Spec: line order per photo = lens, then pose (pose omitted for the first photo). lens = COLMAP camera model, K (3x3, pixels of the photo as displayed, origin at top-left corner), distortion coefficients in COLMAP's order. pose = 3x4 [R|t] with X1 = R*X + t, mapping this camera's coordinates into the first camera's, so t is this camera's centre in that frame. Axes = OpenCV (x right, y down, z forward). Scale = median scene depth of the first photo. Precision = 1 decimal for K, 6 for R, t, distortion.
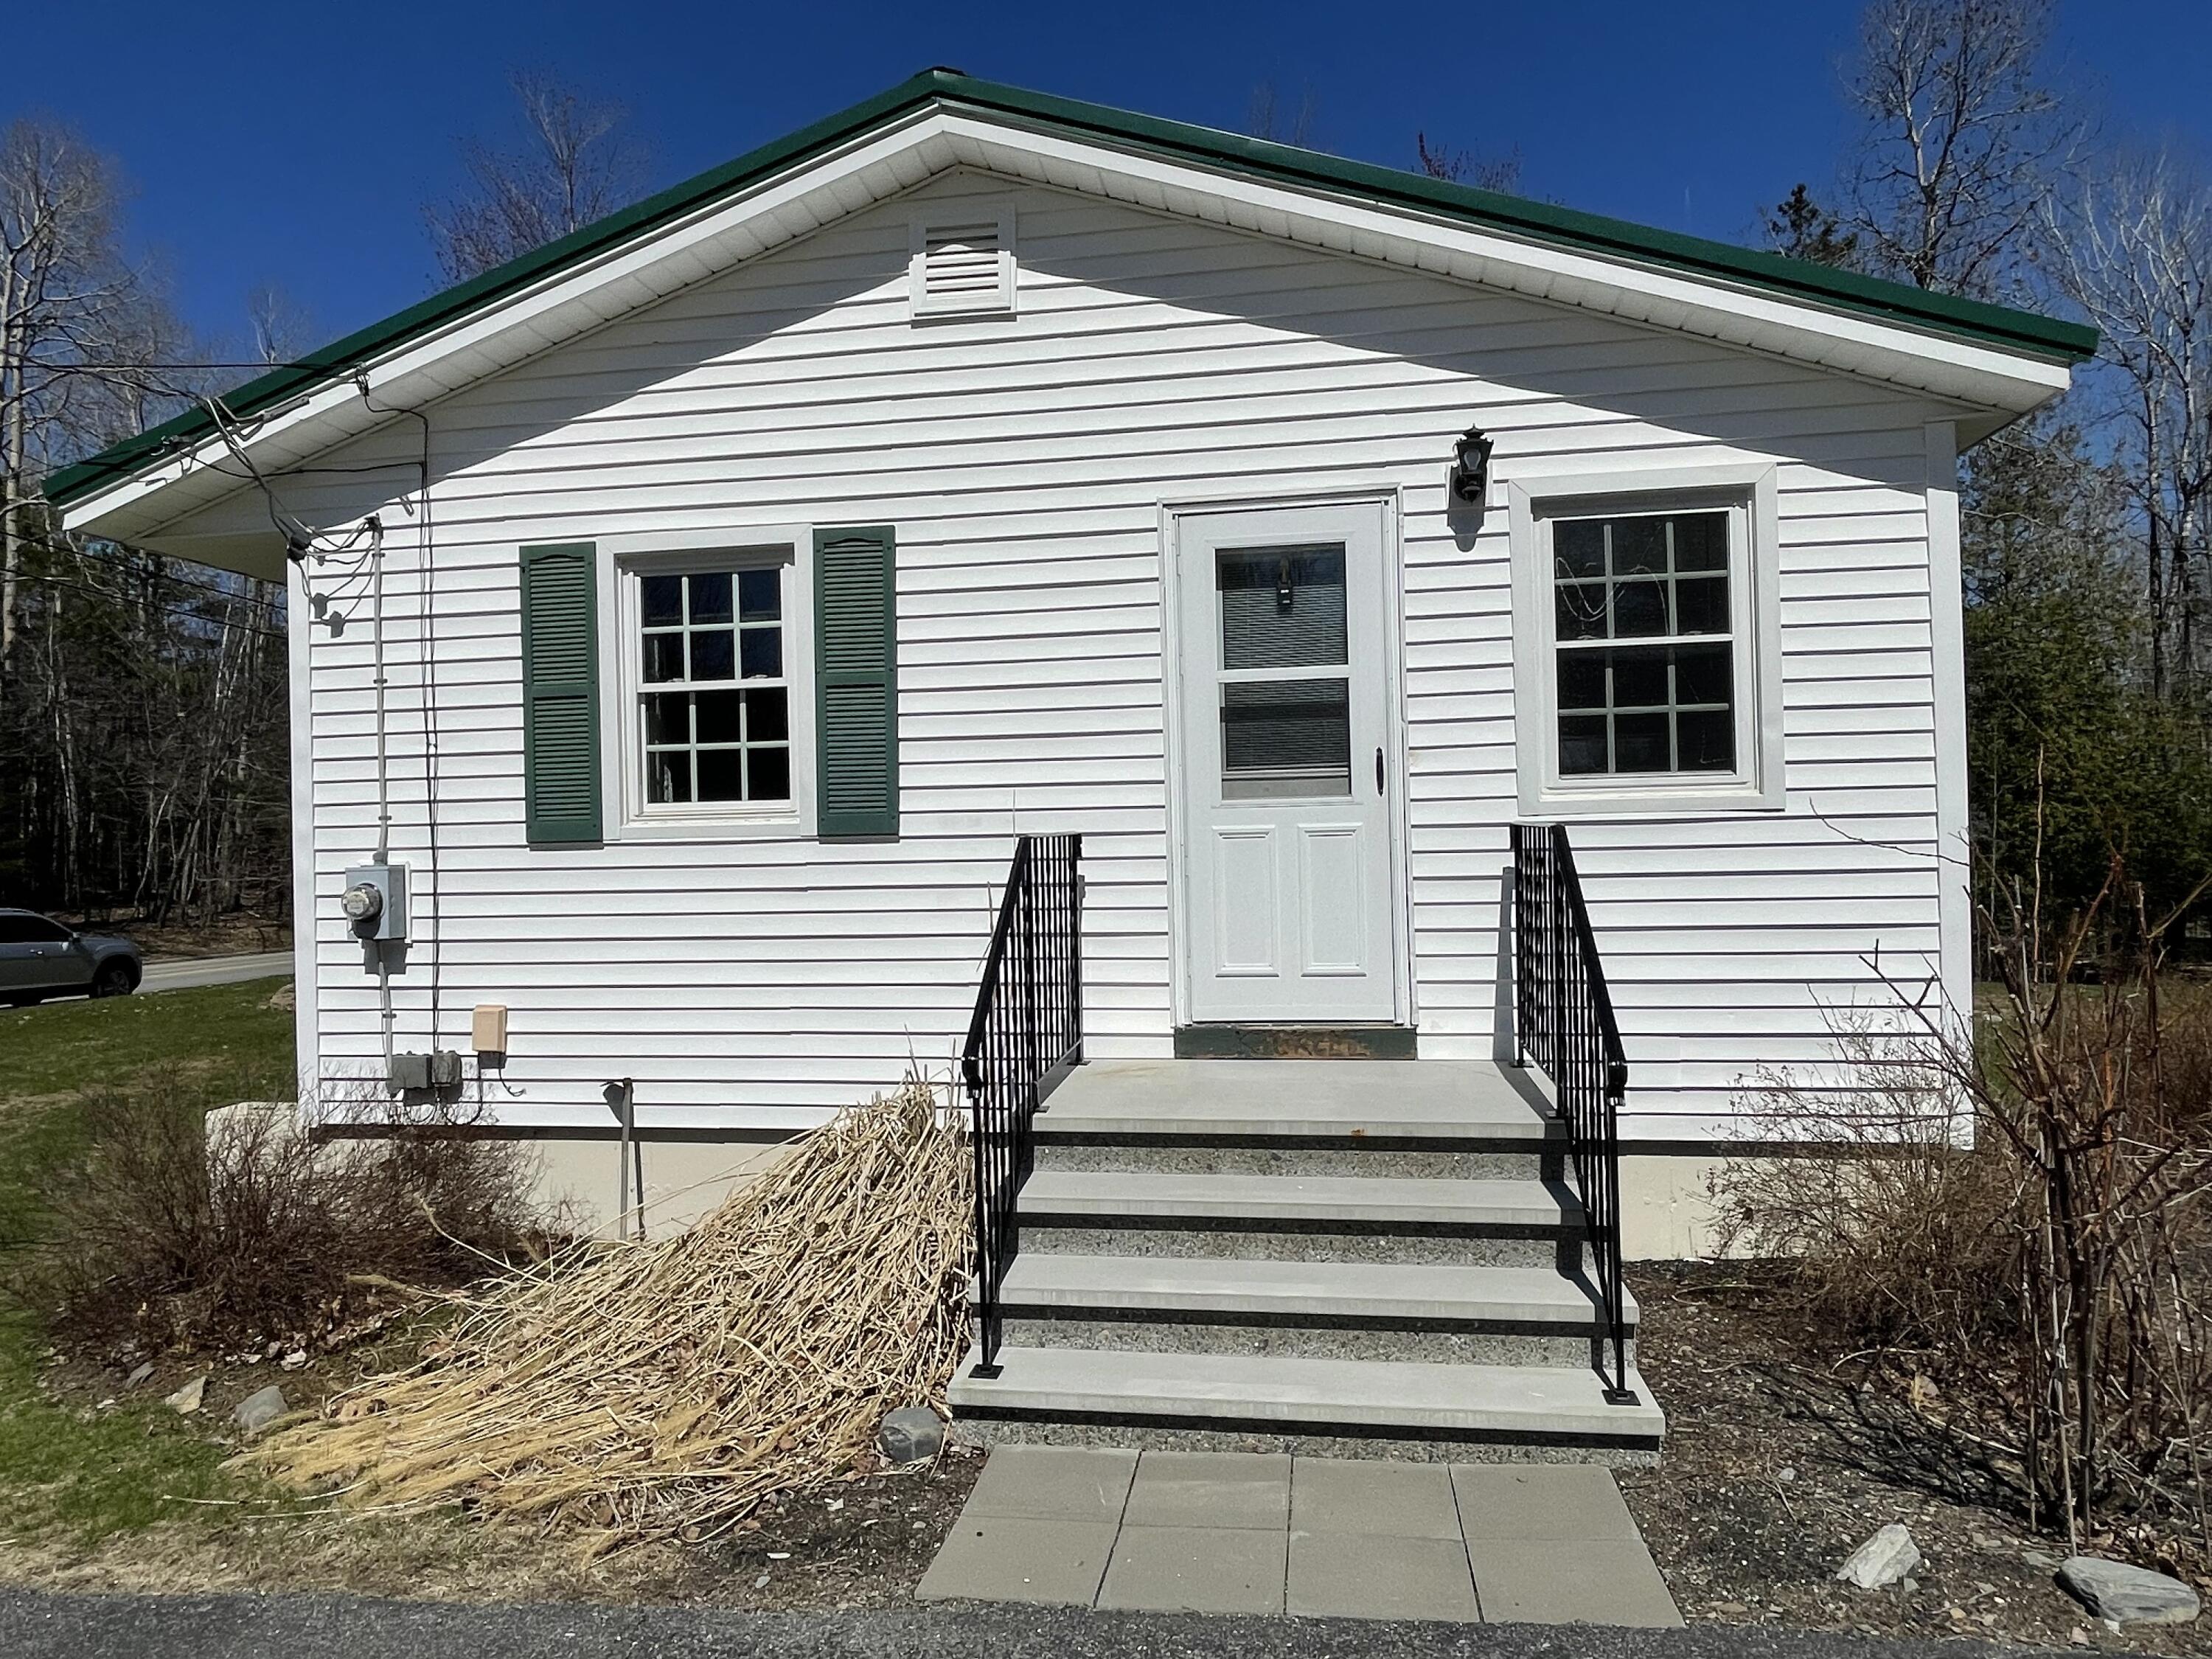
lens RADIAL K [[1407.5, 0, 1089.6], [0, 1407.5, 837.8], [0, 0, 1]] dist [0.009968, -0.010134]
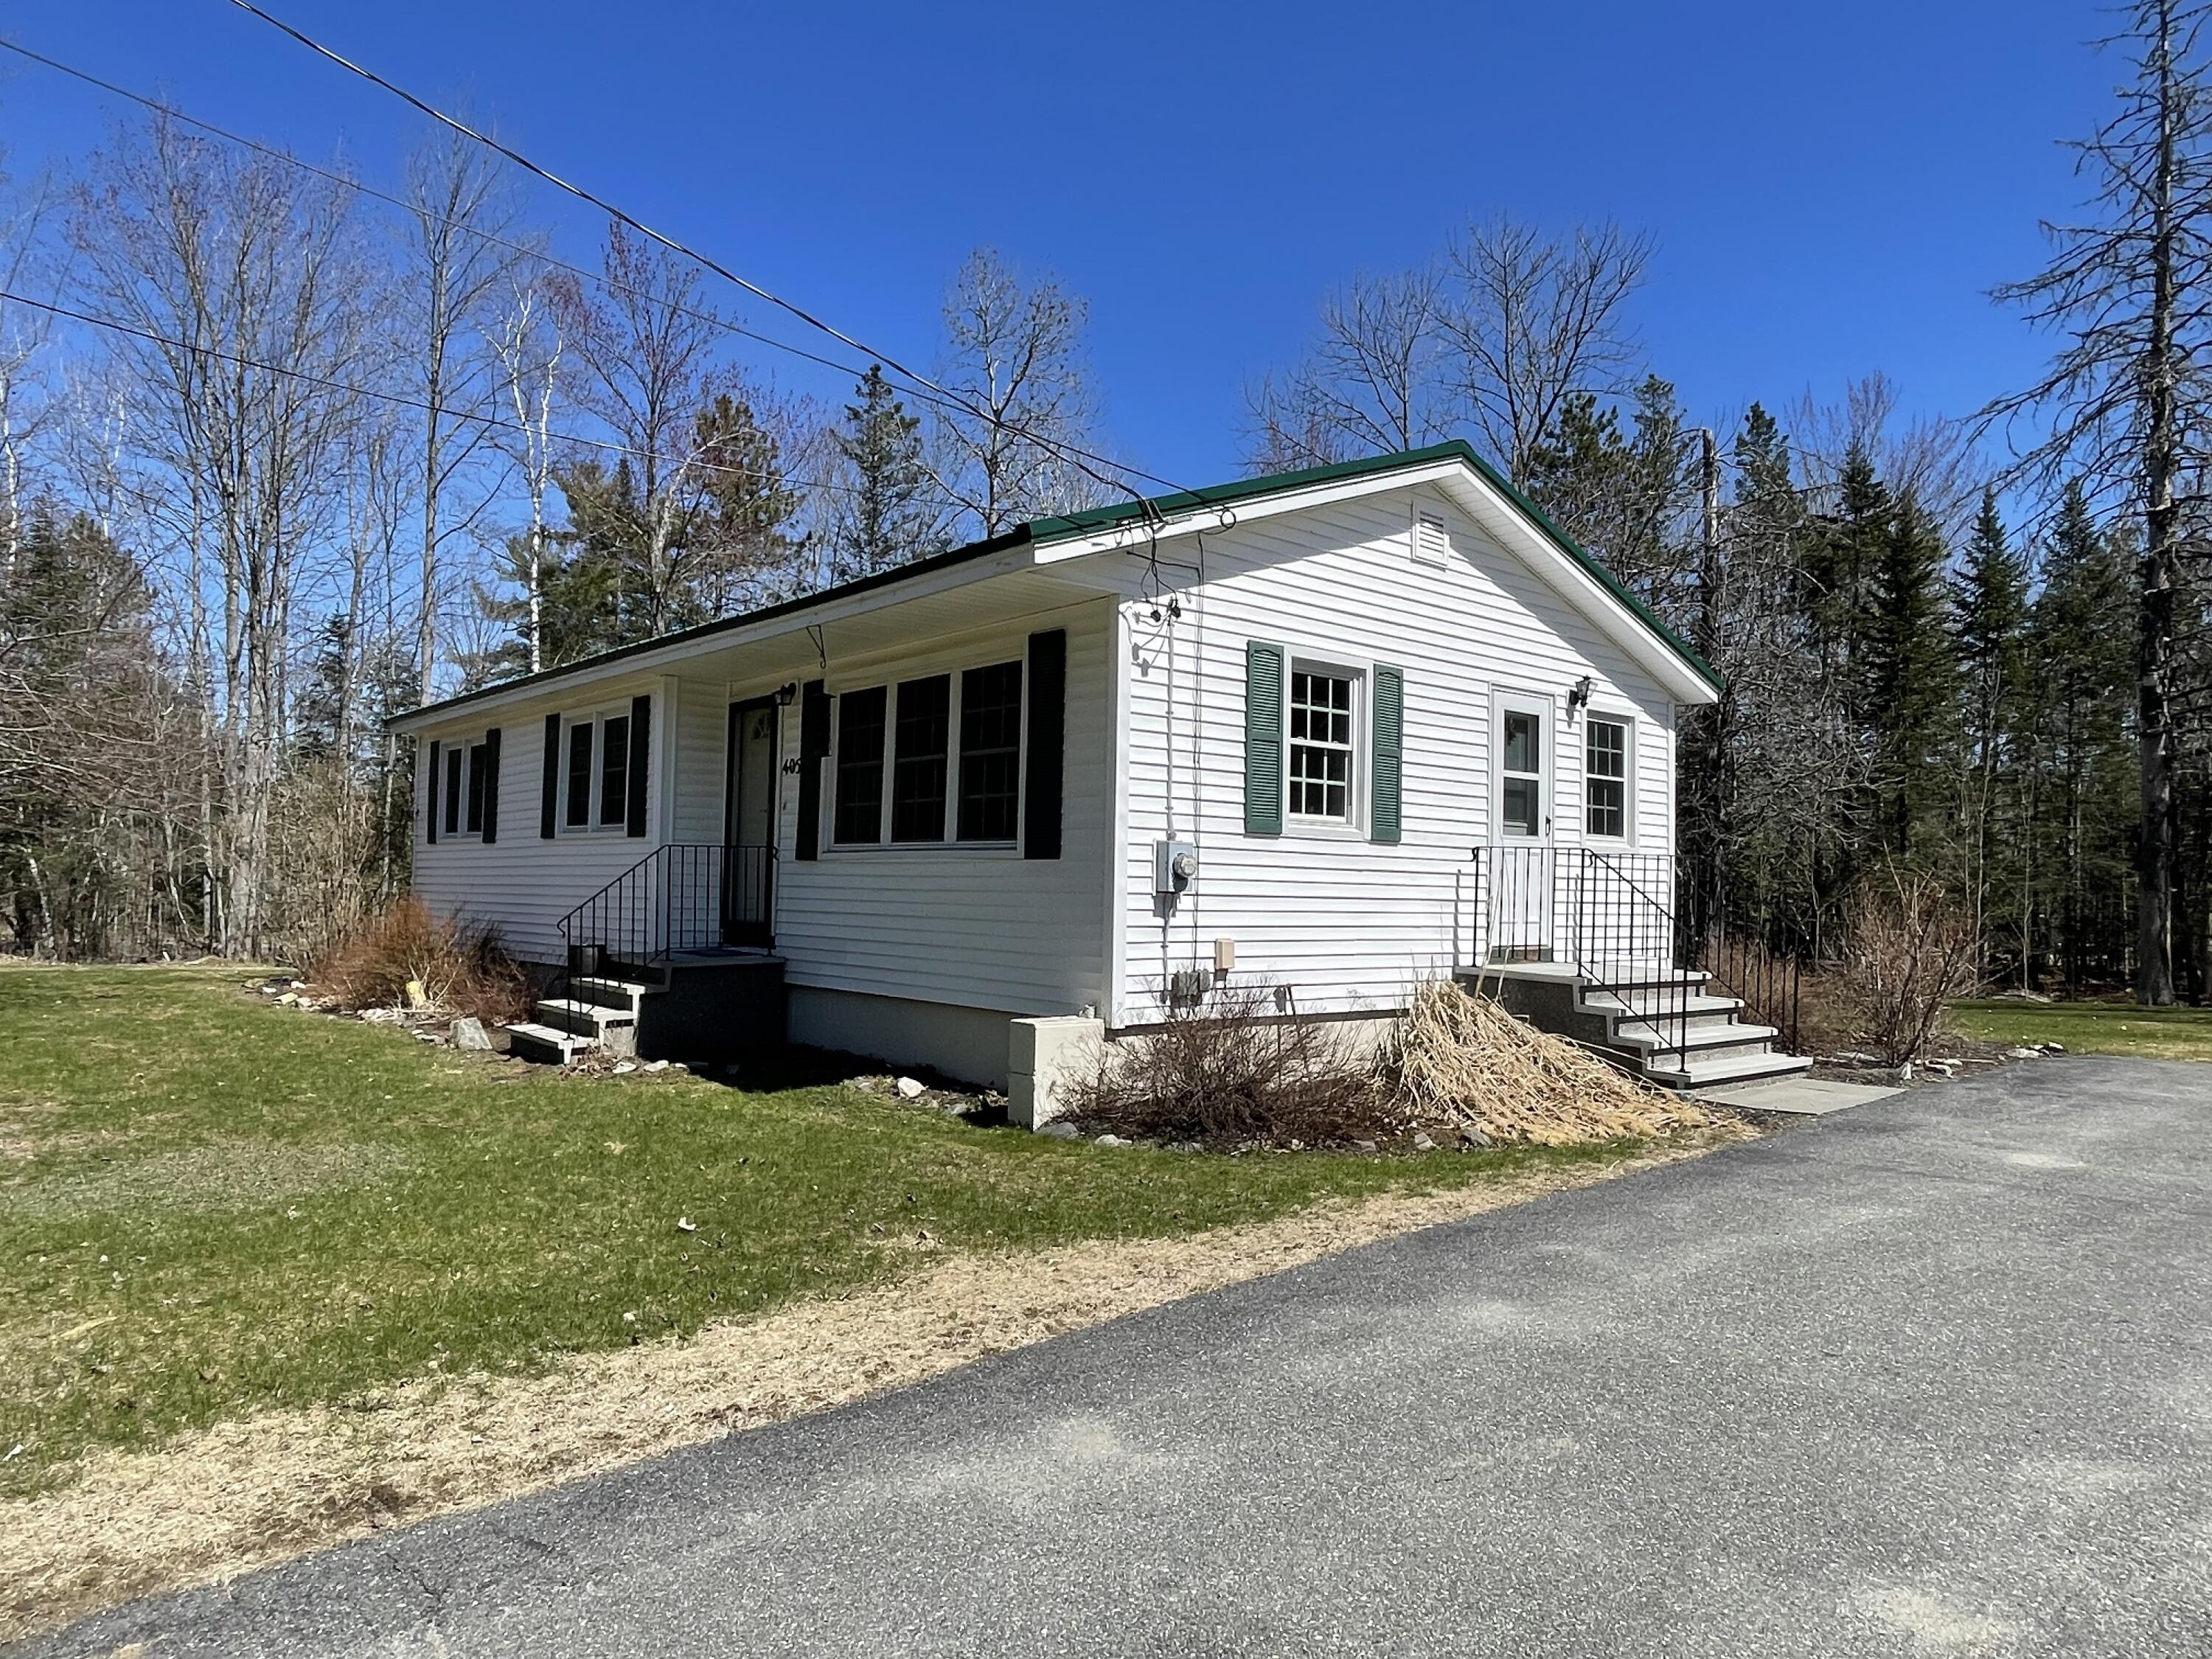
lens RADIAL K [[1407.5, 0, 1079.4], [0, 1407.5, 831.4], [0, 0, 1]] dist [0.009968, -0.010134]
pose [[0.654663, 0.066618, 0.752980, -1.710717], [-0.042838, 0.997778, -0.051032, 0.090632], [-0.754706, 0.001152, 0.656062, 0.136498]]
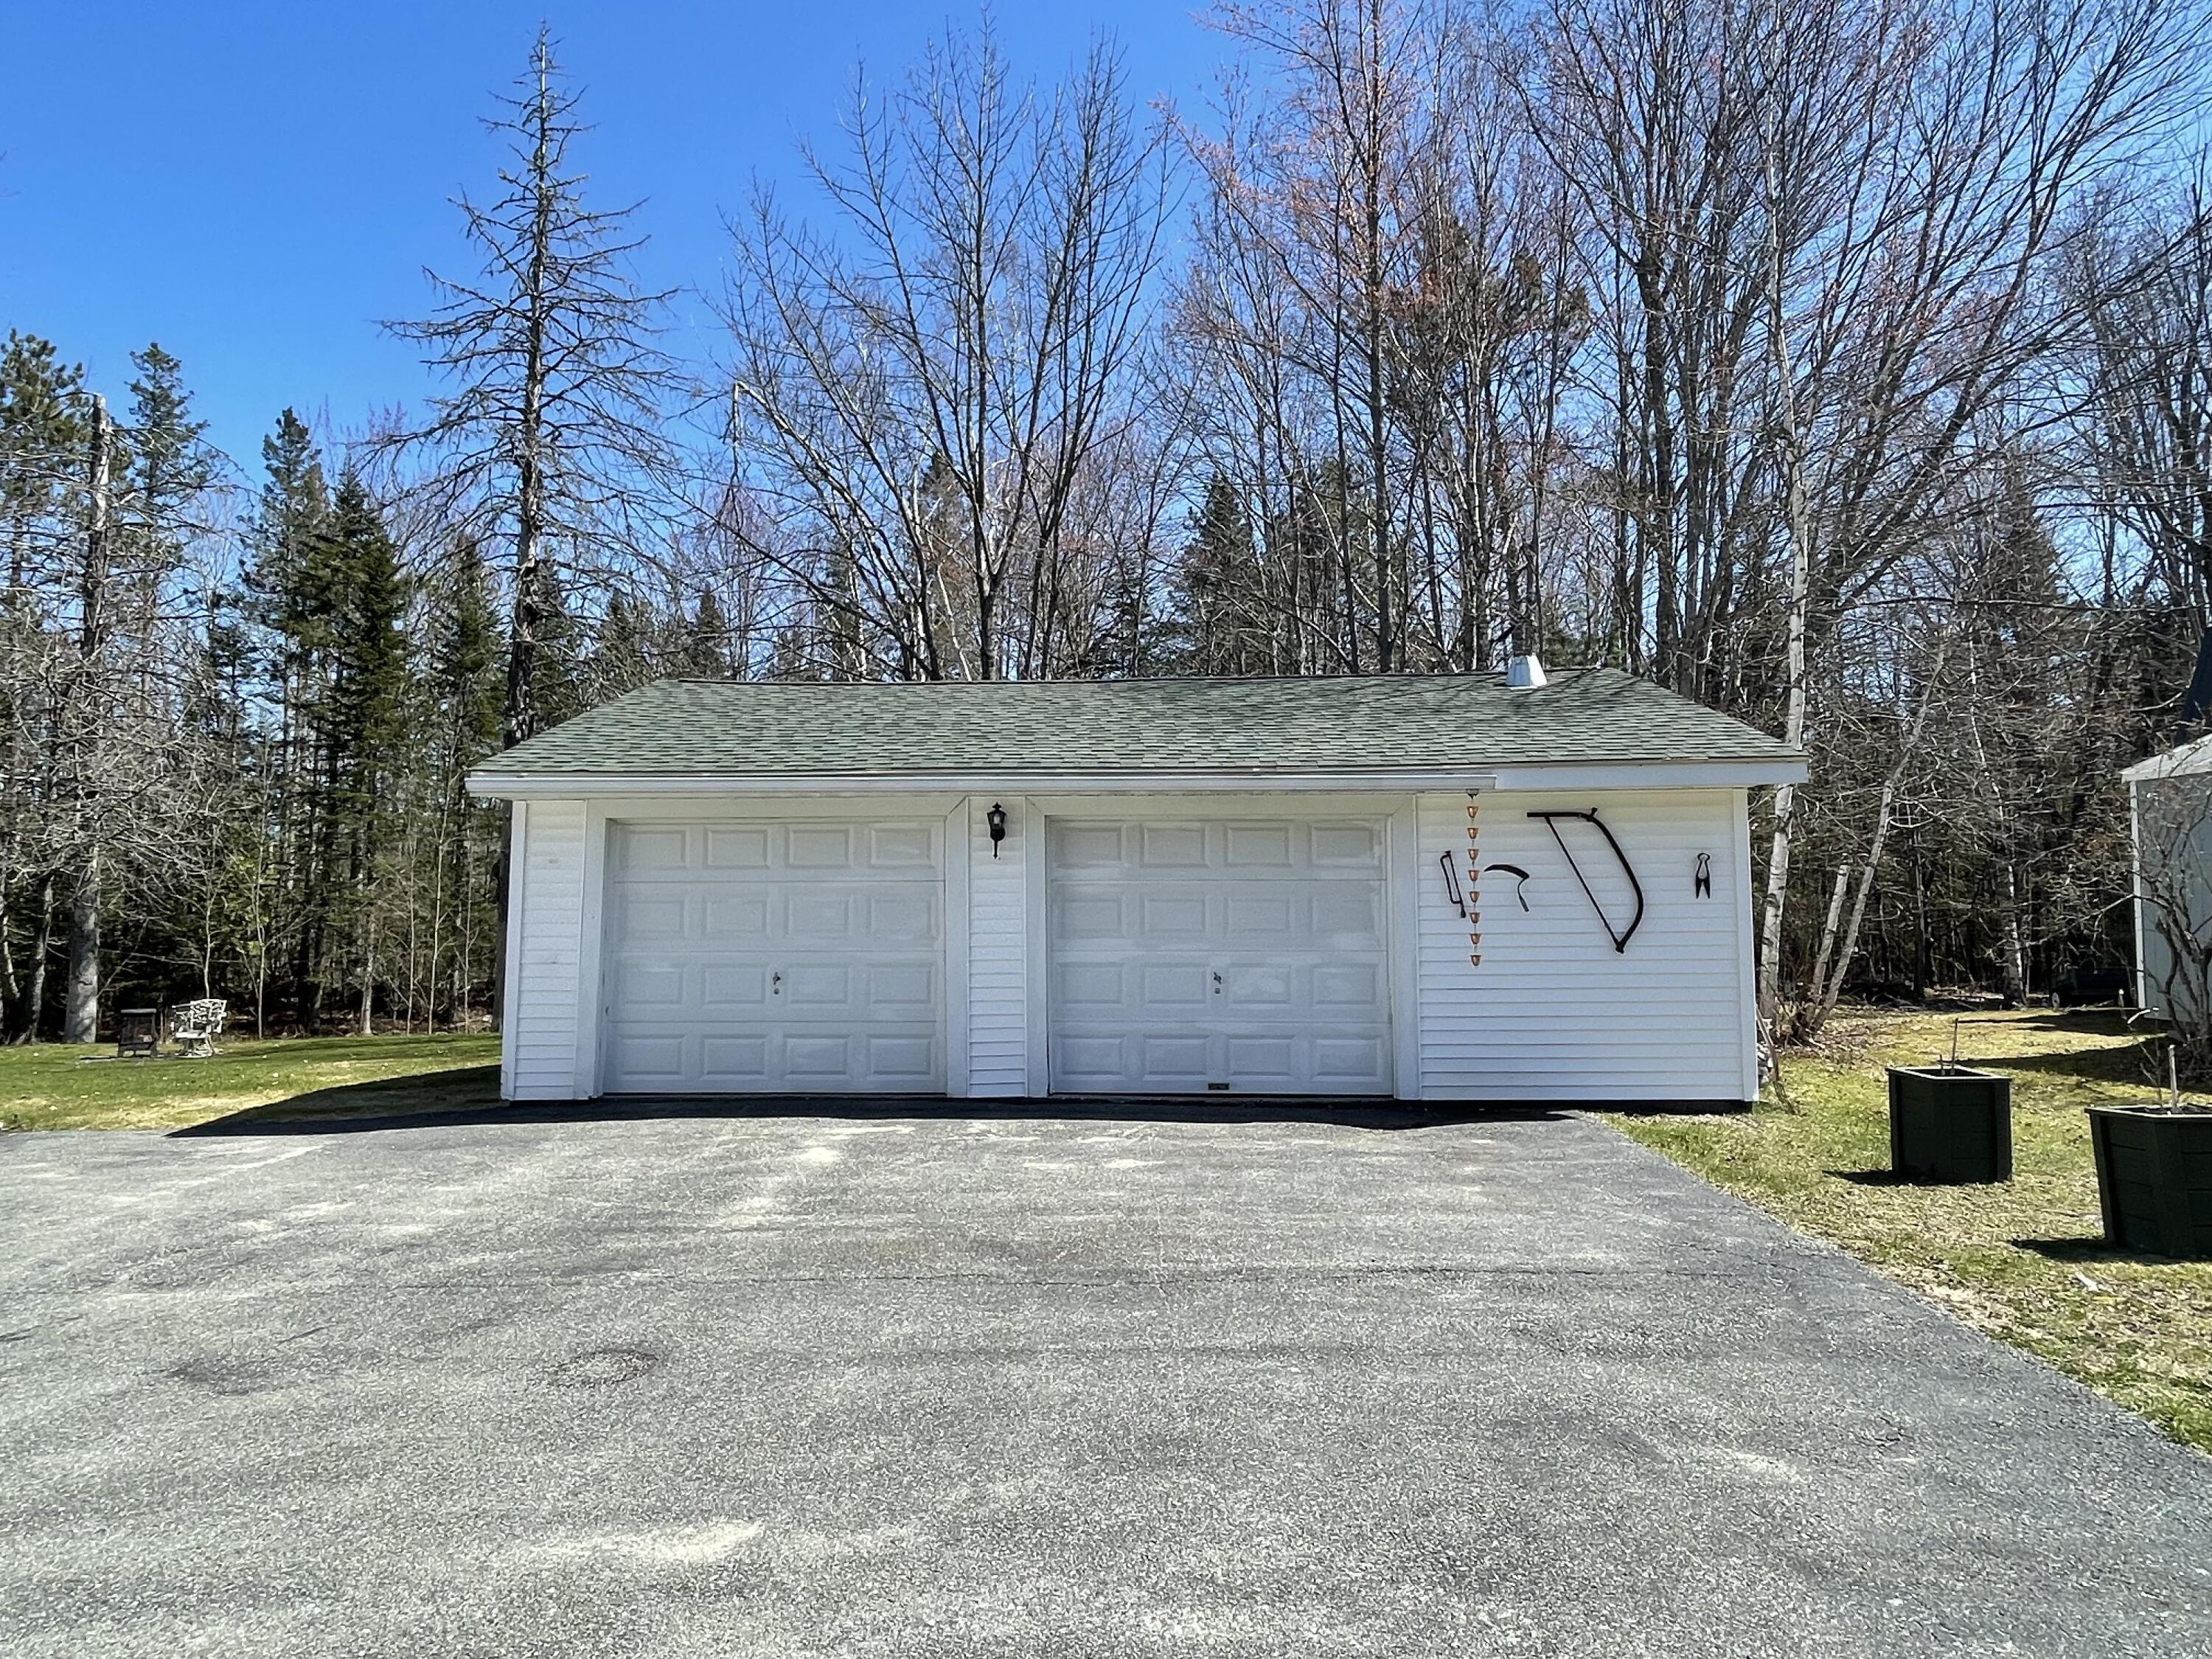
lens RADIAL K [[1407.5, 0, 1076.5], [0, 1407.5, 839.9], [0, 0, 1]] dist [0.009968, -0.010134]
pose [[-0.165228, 0.085711, 0.982524, -1.120293], [-0.000681, 0.996206, -0.087019, 0.038473], [-0.986255, -0.015047, -0.164542, -0.626730]]
